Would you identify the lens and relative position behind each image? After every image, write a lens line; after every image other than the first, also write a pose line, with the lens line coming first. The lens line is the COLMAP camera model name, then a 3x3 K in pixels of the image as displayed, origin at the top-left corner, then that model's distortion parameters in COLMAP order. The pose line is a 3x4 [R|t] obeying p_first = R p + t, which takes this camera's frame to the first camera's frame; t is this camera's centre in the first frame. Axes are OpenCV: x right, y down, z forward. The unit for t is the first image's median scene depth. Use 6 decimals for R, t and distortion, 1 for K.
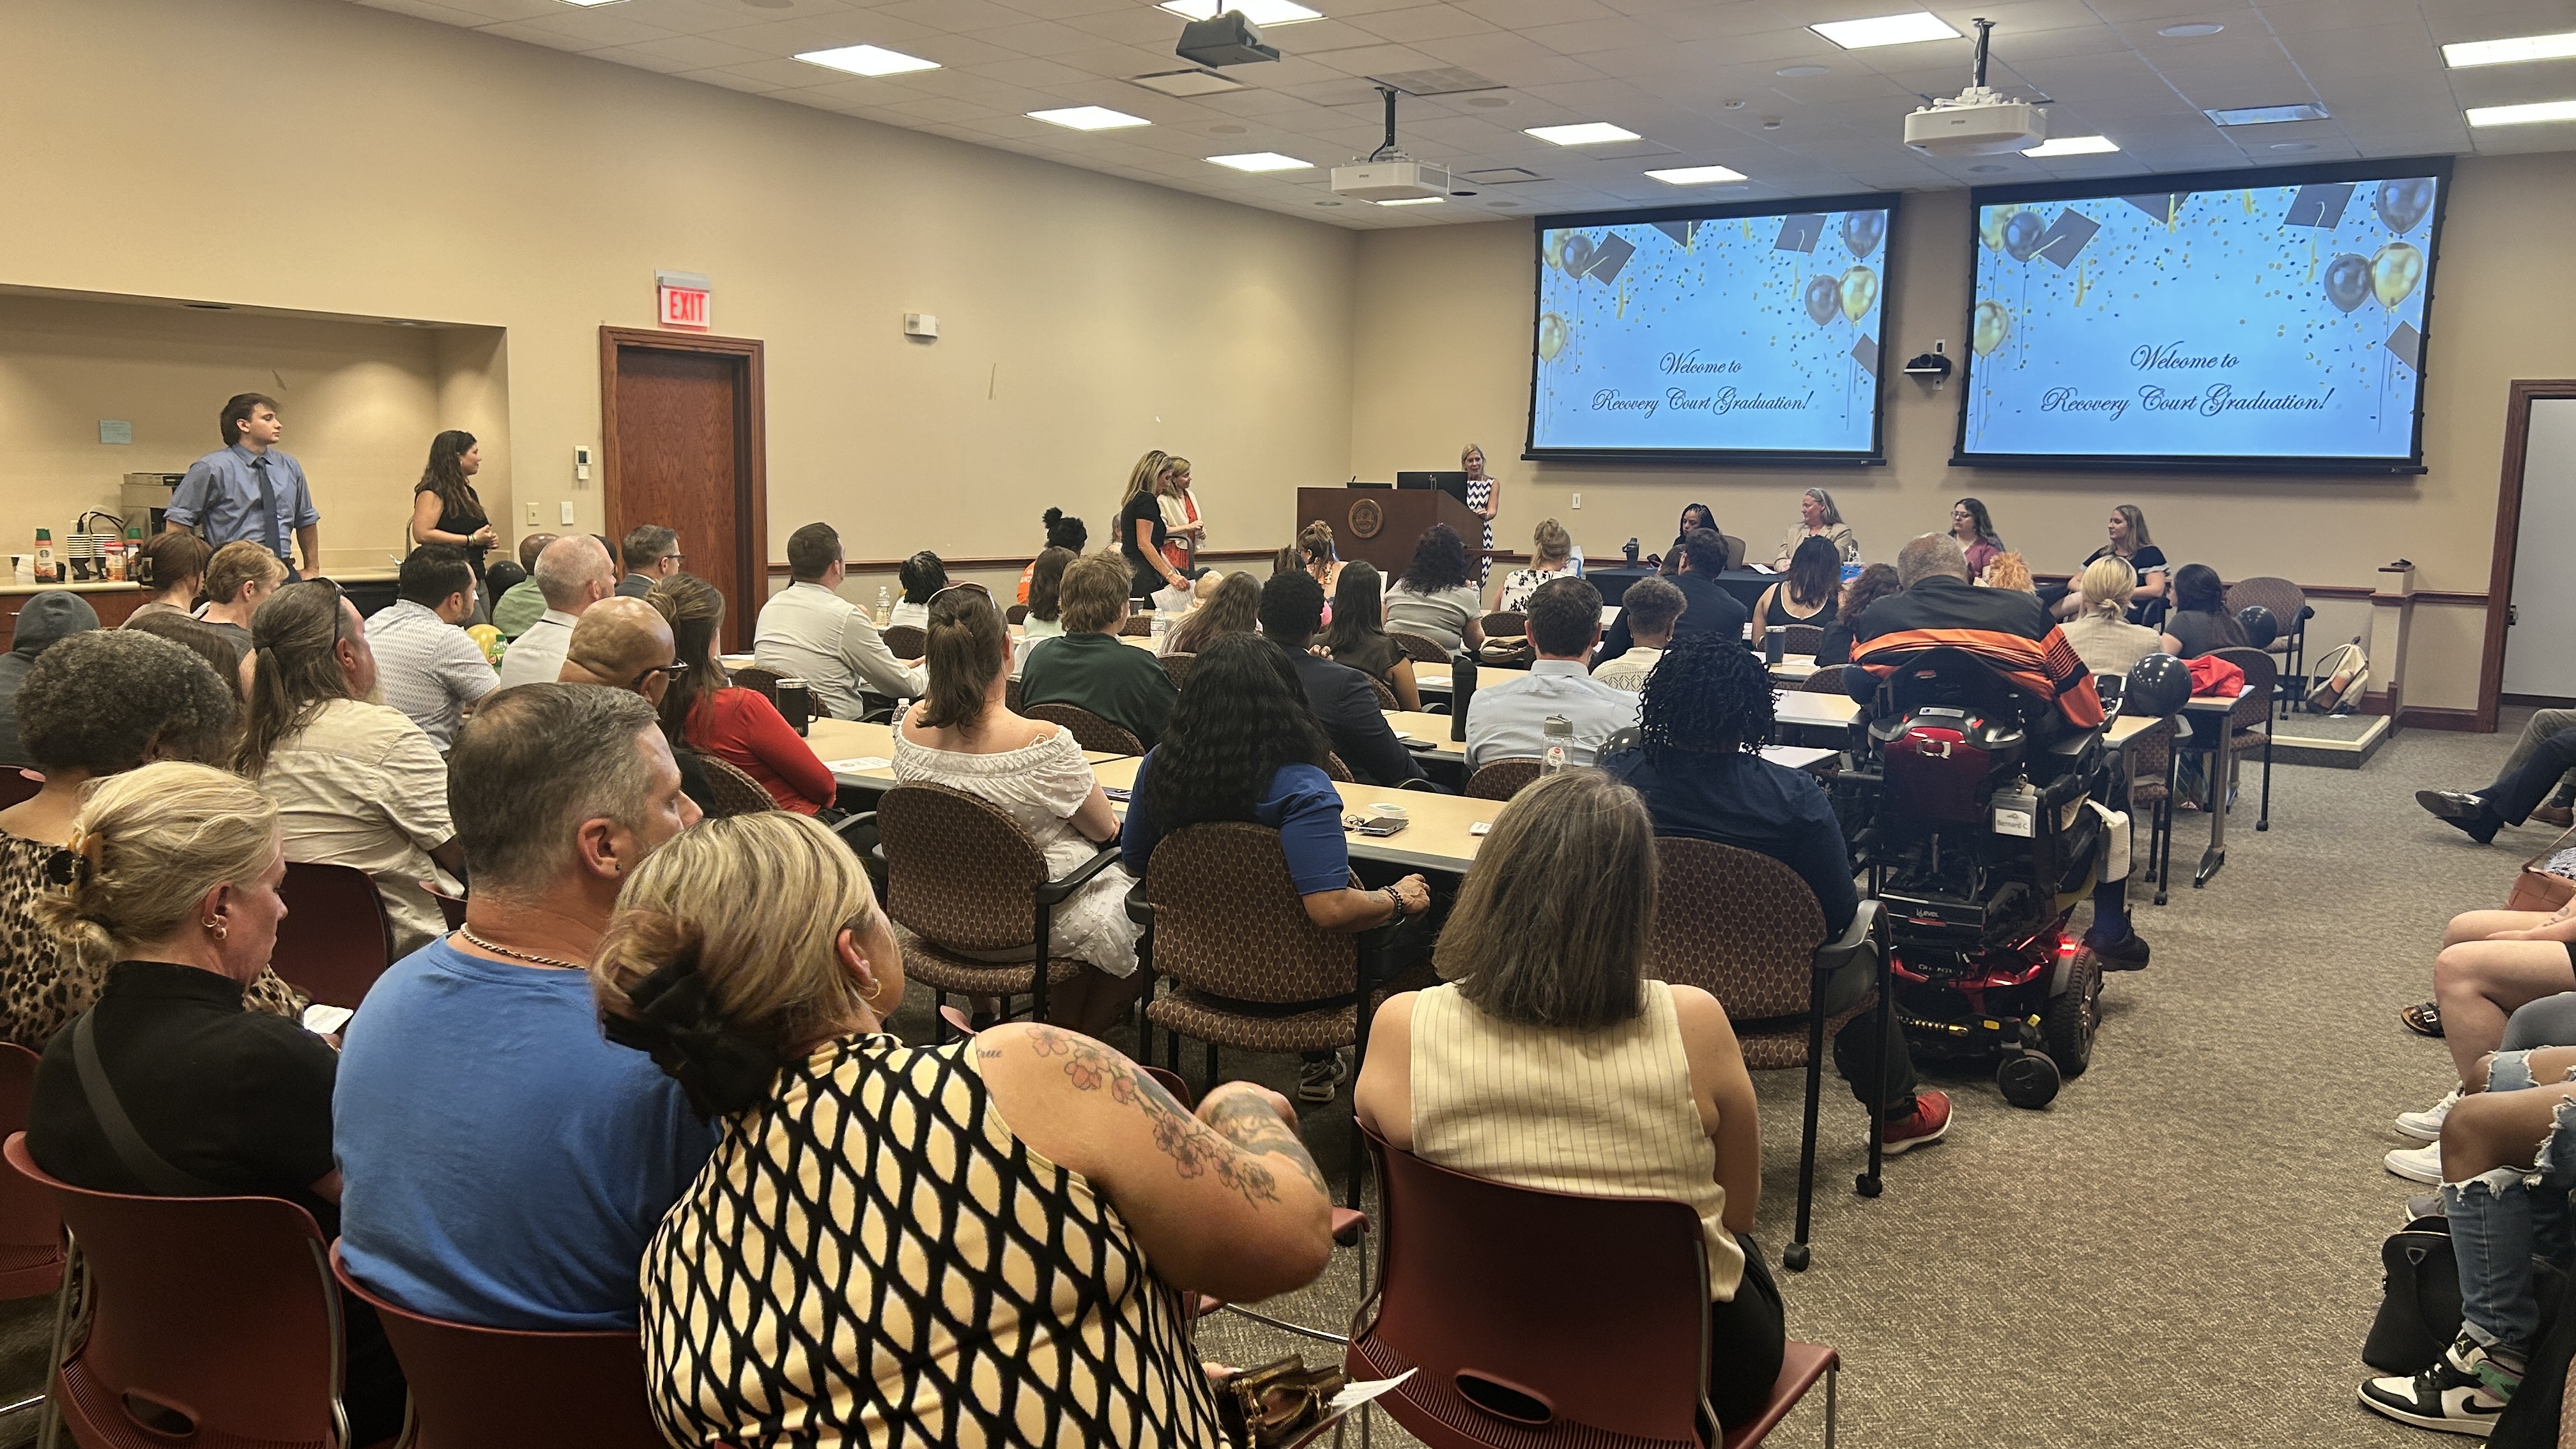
lens RADIAL K [[1911.4, 0, 1275.5], [0, 1911.4, 736.6], [0, 0, 1]] dist [0.102233, -0.143744]
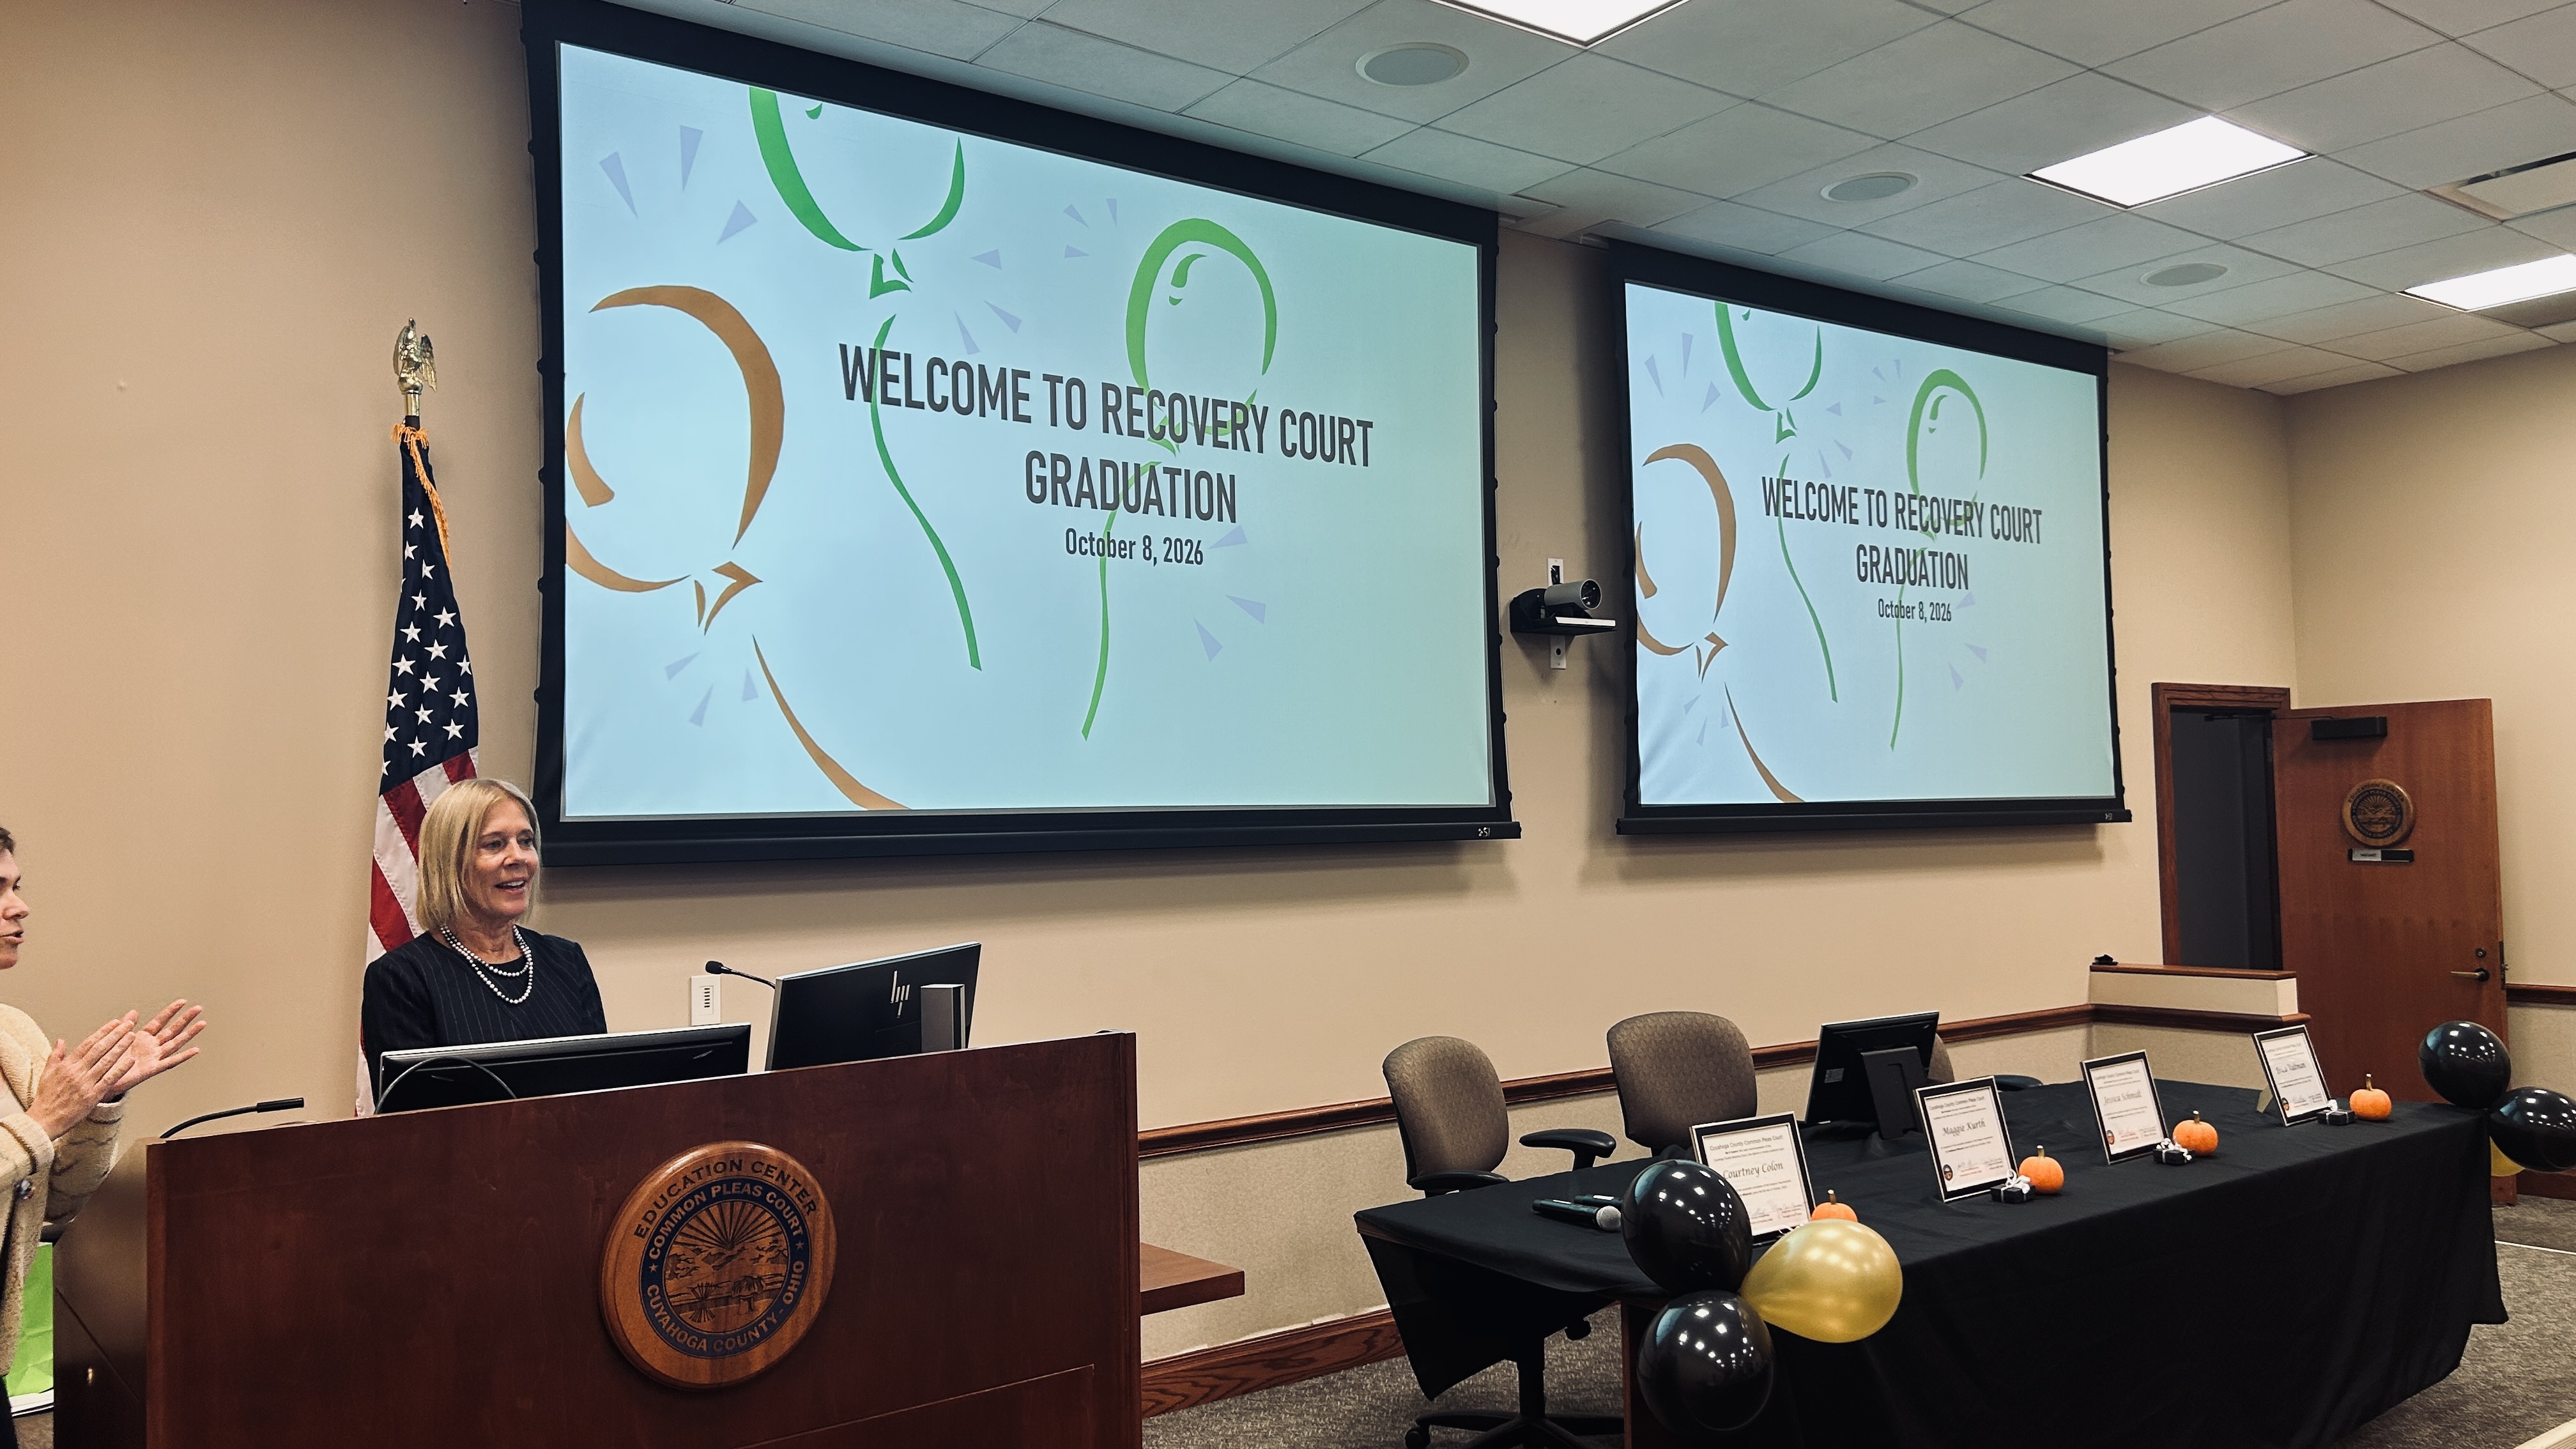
lens RADIAL K [[1911.4, 0, 1275.5], [0, 1911.4, 736.6], [0, 0, 1]] dist [0.102233, -0.143744]
pose [[0.341307, 0.014287, 0.939843, -0.110652], [0.158564, 0.984679, -0.072552, -0.164869], [-0.926481, 0.173788, 0.333813, 1.065416]]
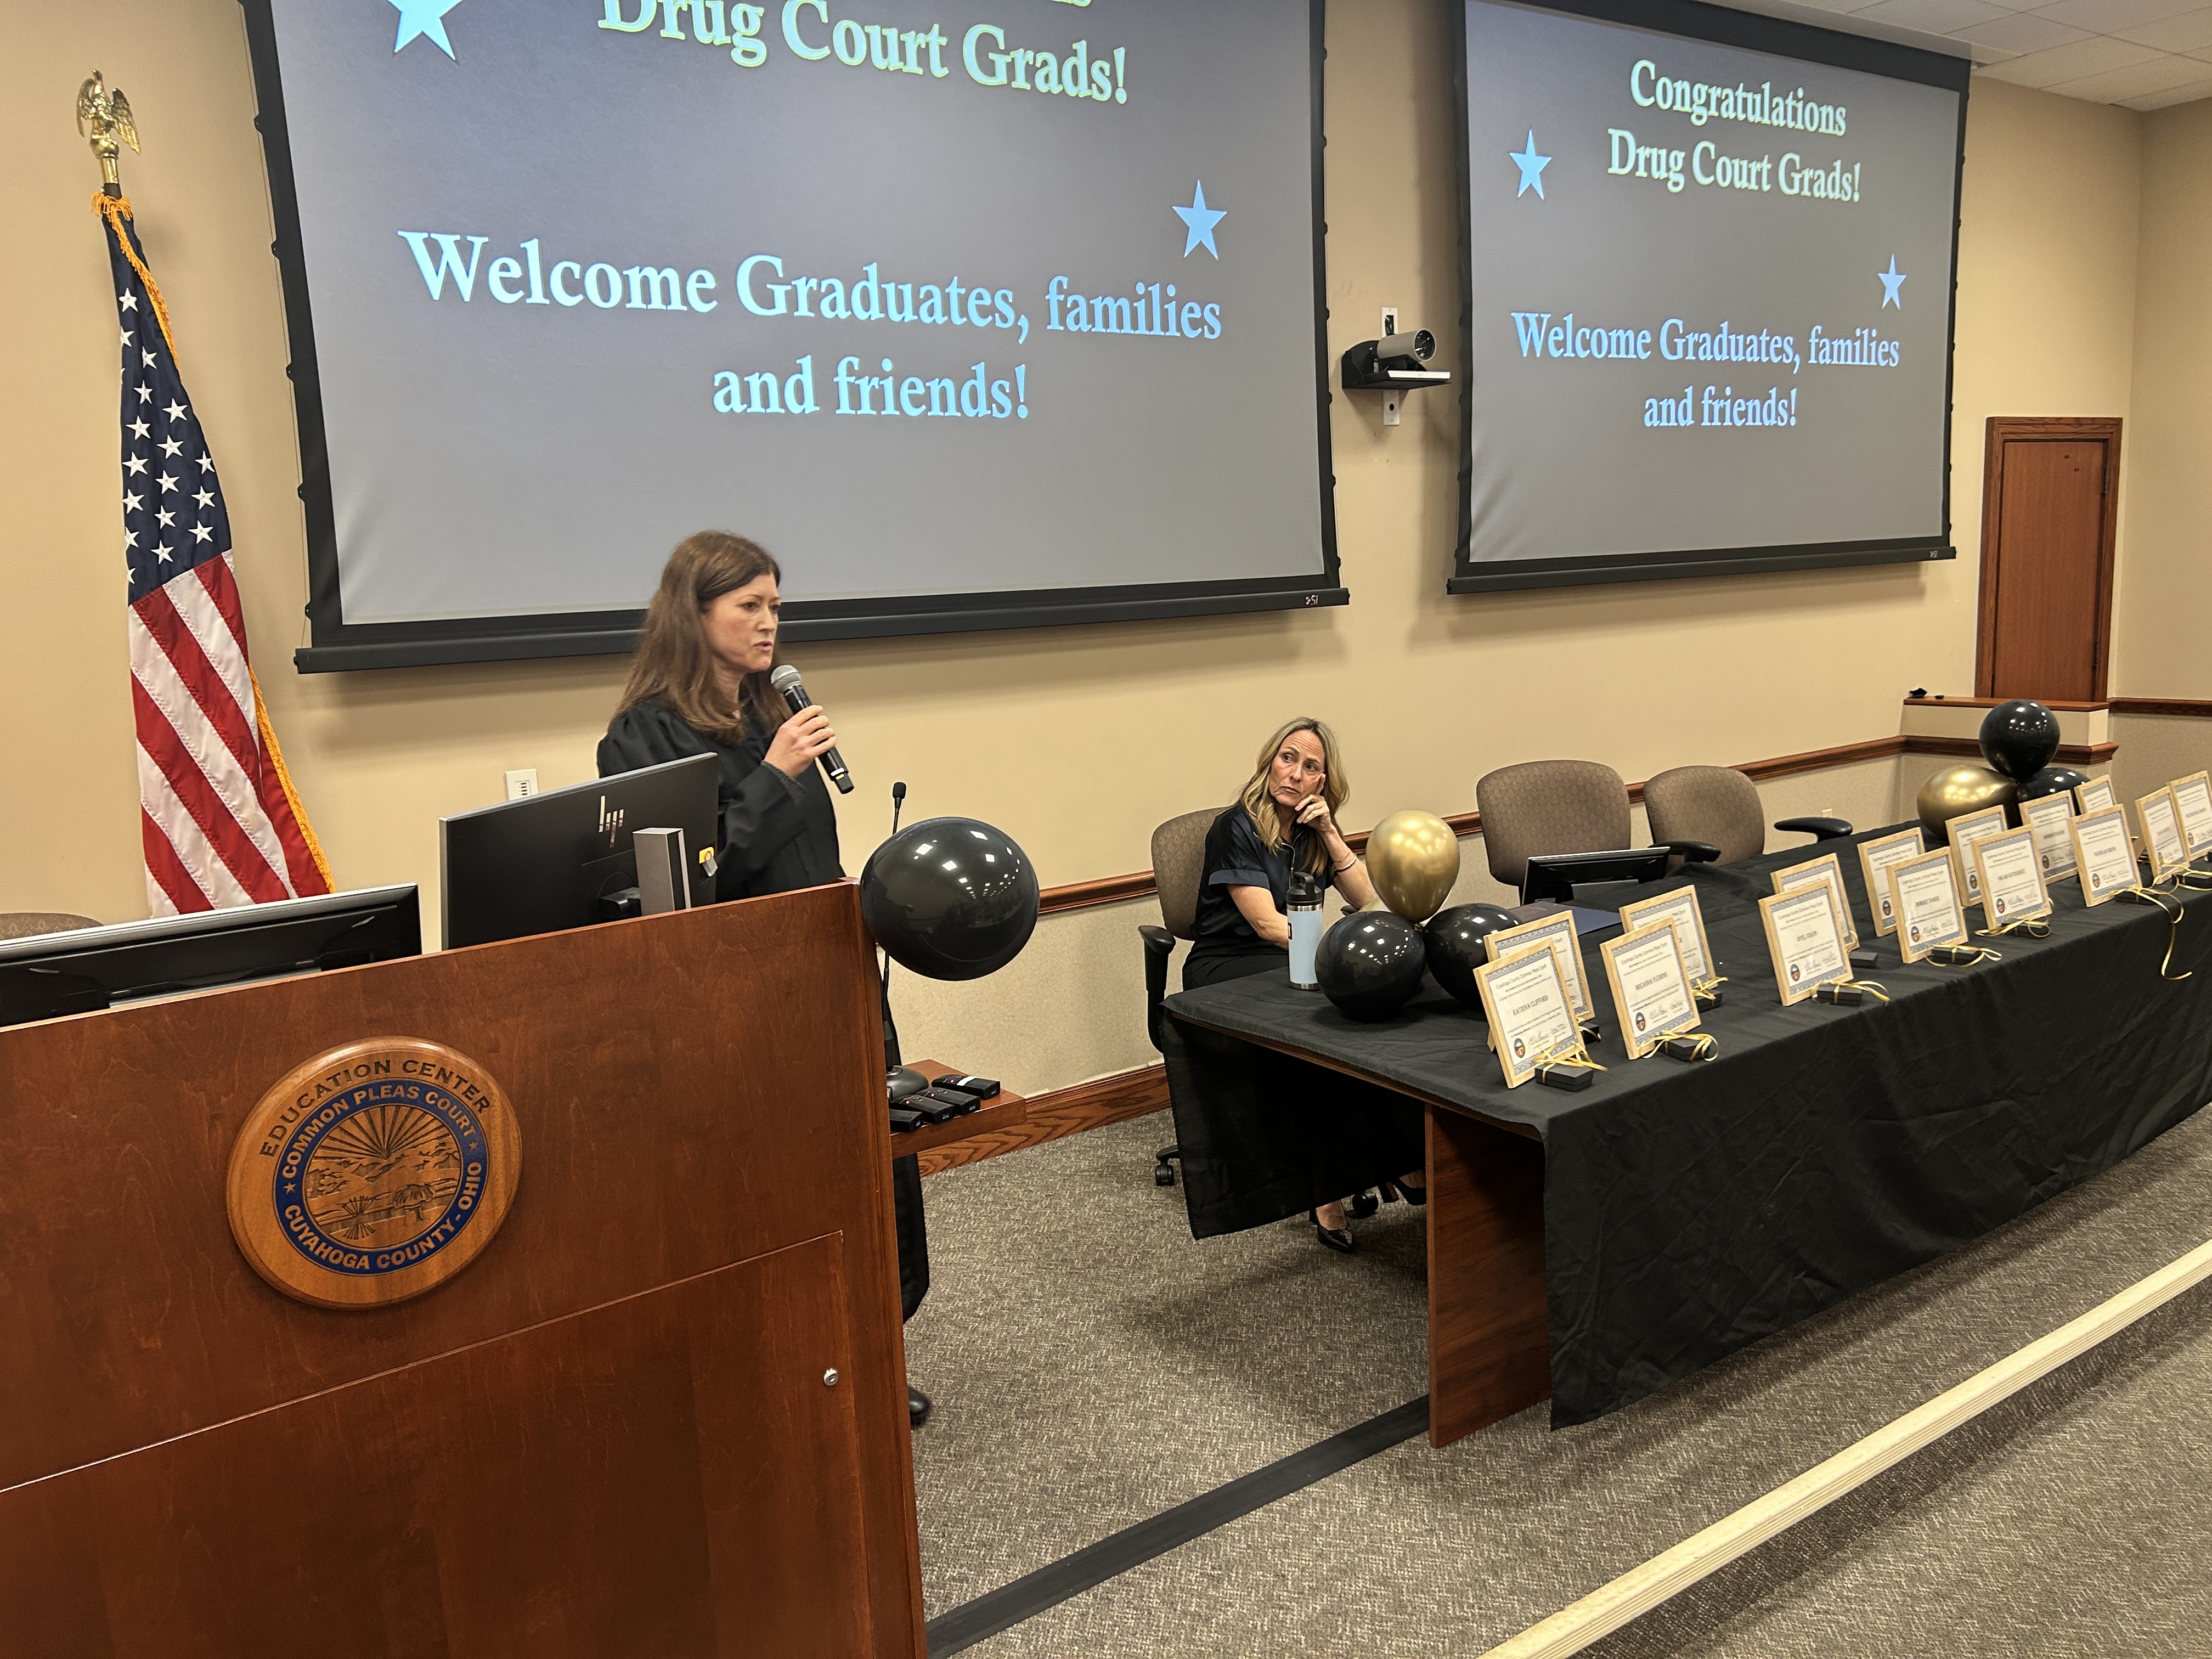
lens RADIAL K [[1651.7, 0, 1105.8], [0, 1651.7, 846.2], [0, 0, 1]] dist [0.060027, -0.068805]
pose [[0.372582, -0.193991, 0.907497, -0.049891], [0.182612, 0.974112, 0.133258, -0.171958], [-0.909855, 0.116071, 0.398362, 1.070172]]
